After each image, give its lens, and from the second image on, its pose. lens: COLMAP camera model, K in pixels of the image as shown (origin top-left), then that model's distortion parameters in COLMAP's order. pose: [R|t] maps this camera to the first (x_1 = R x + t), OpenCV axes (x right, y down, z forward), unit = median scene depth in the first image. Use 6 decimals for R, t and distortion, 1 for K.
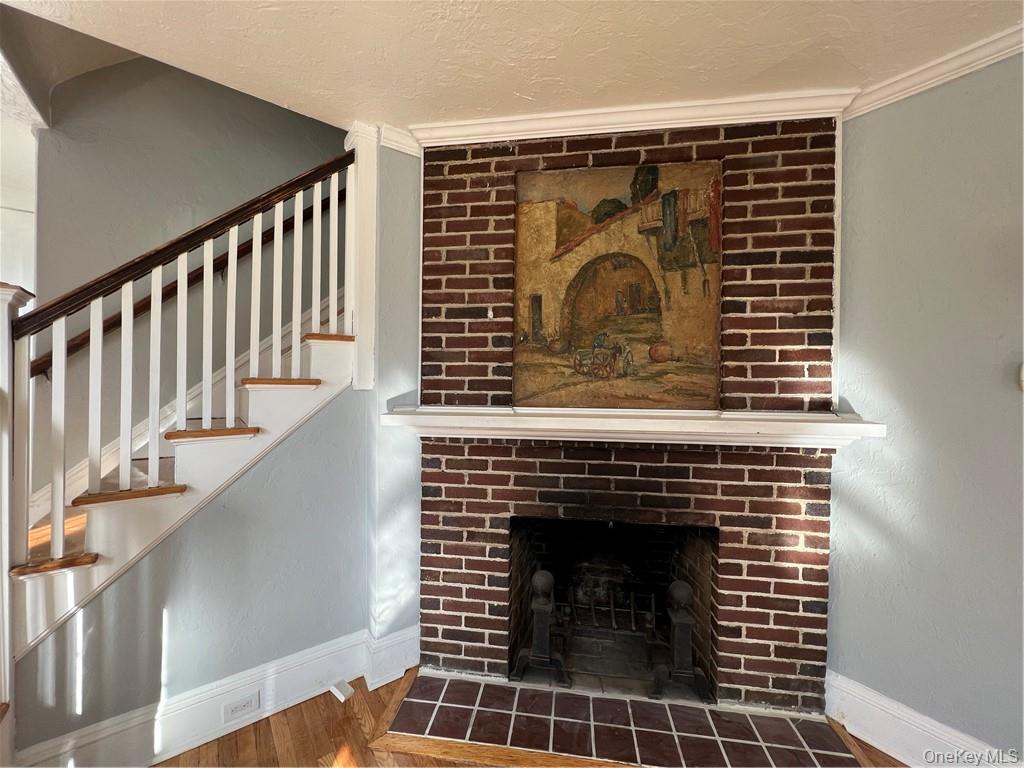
lens RADIAL K [[408.9, 0, 513.6], [0, 408.9, 385.0], [0, 0, 1]] dist [-0.002730, 0.000649]
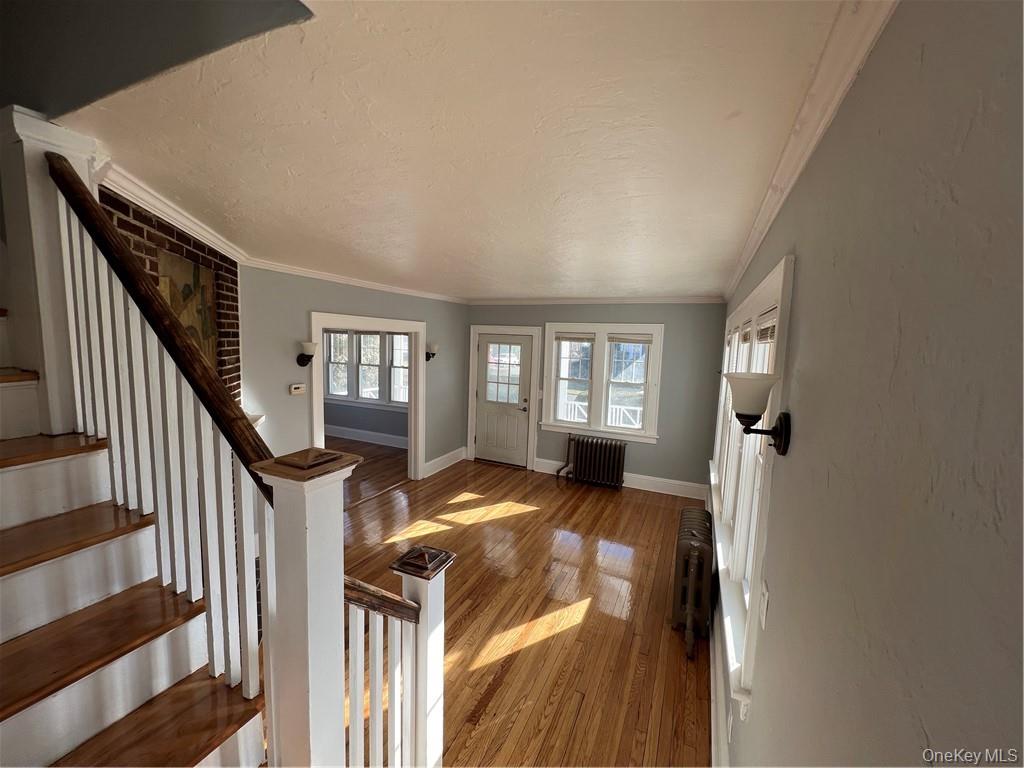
lens RADIAL K [[408.2, 0, 513.3], [0, 408.2, 386.7], [0, 0, 1]] dist [0.002176, 0.000207]
pose [[-0.472239, -0.125121, 0.872545, -1.445473], [-0.034267, 0.991732, 0.123666, -0.328760], [-0.880804, 0.028501, -0.472622, 0.714010]]
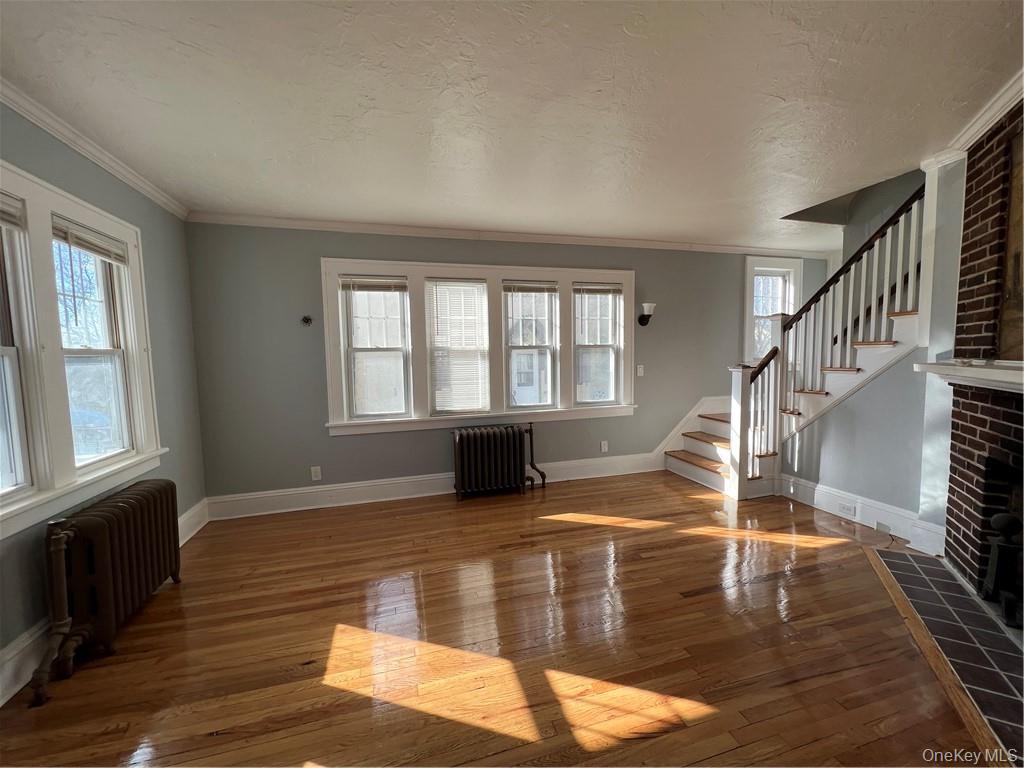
lens RADIAL K [[408.9, 0, 513.6], [0, 408.9, 385.0], [0, 0, 1]] dist [-0.002730, 0.000649]
pose [[-0.364434, 0.065786, -0.928903, 1.577263], [0.010327, 0.997726, 0.066608, 0.035860], [0.931172, 0.014682, -0.364284, 0.188571]]
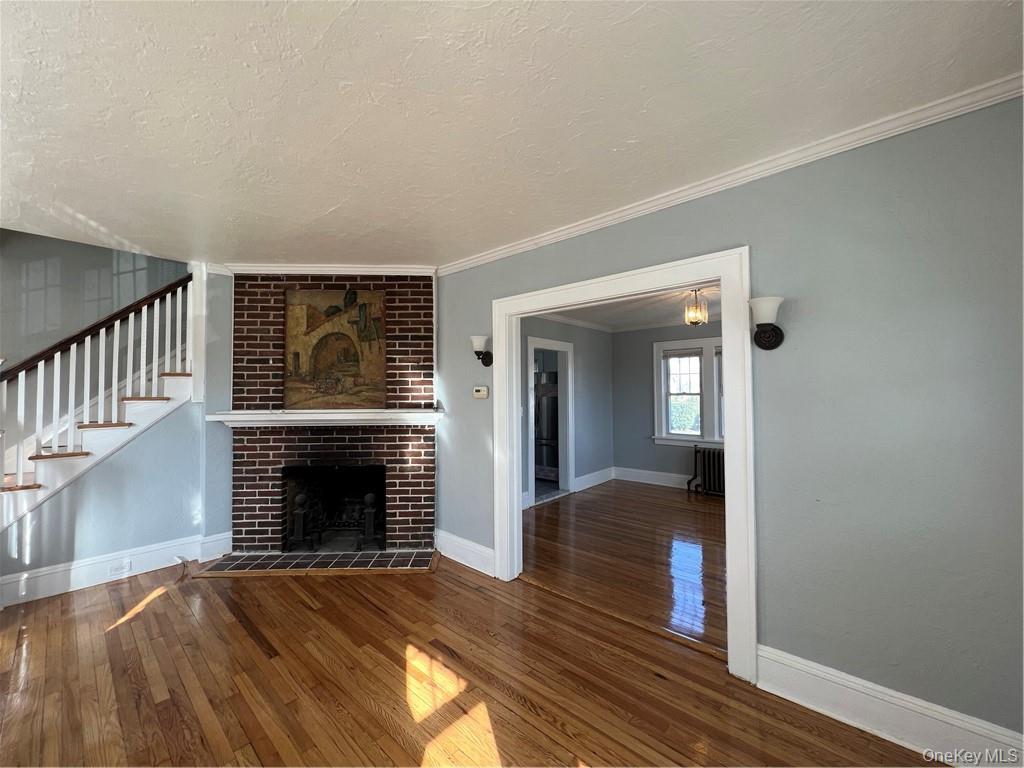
lens RADIAL K [[408.9, 0, 513.6], [0, 408.9, 385.0], [0, 0, 1]] dist [-0.002730, 0.000649]
pose [[0.981941, -0.010519, 0.188896, 0.729624], [0.015206, 0.999611, -0.023381, -0.002507], [-0.188577, 0.025831, 0.981719, -1.149697]]
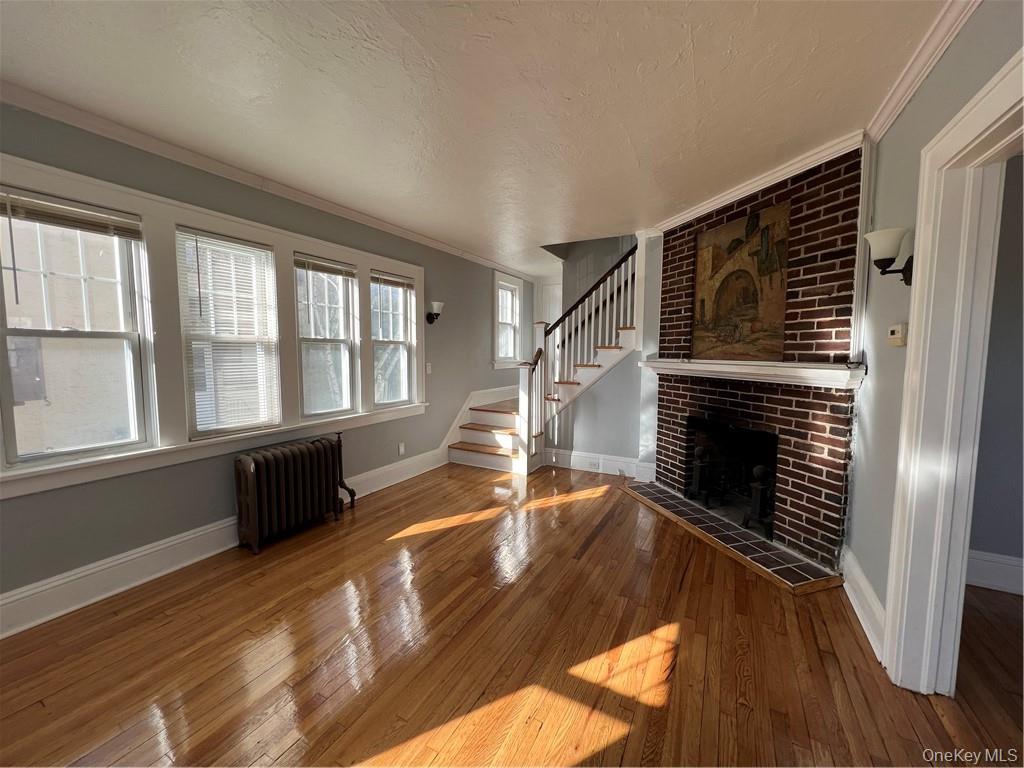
lens RADIAL K [[408.9, 0, 513.6], [0, 408.9, 385.0], [0, 0, 1]] dist [-0.002730, 0.000649]
pose [[0.418585, 0.068092, -0.905621, 1.458238], [-0.005456, 0.997356, 0.072467, 0.040666], [0.908161, -0.025393, 0.417850, -0.590633]]
